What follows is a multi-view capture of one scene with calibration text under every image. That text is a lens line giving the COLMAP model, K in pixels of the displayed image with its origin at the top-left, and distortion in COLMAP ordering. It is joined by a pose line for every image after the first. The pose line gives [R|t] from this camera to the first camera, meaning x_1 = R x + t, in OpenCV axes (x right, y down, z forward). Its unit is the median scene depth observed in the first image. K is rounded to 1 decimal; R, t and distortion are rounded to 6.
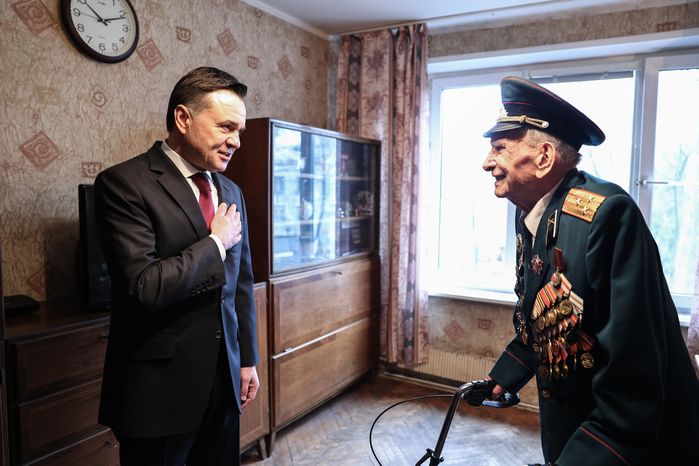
lens RADIAL K [[513.0, 0, 360.7], [0, 513.0, 228.6], [0, 0, 1]] dist [-0.104462, 0.093334]
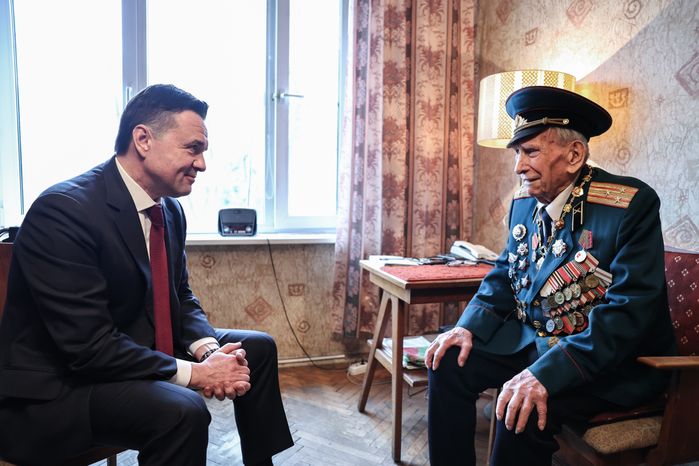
lens RADIAL K [[492.9, 0, 366.8], [0, 492.9, 224.5], [0, 0, 1]] dist [-0.094787, 0.078416]
pose [[0.681058, -0.067463, 0.729115, 0.000297], [0.054864, 0.997649, 0.041061, 0.115526], [-0.730171, 0.012037, 0.683158, 0.270640]]
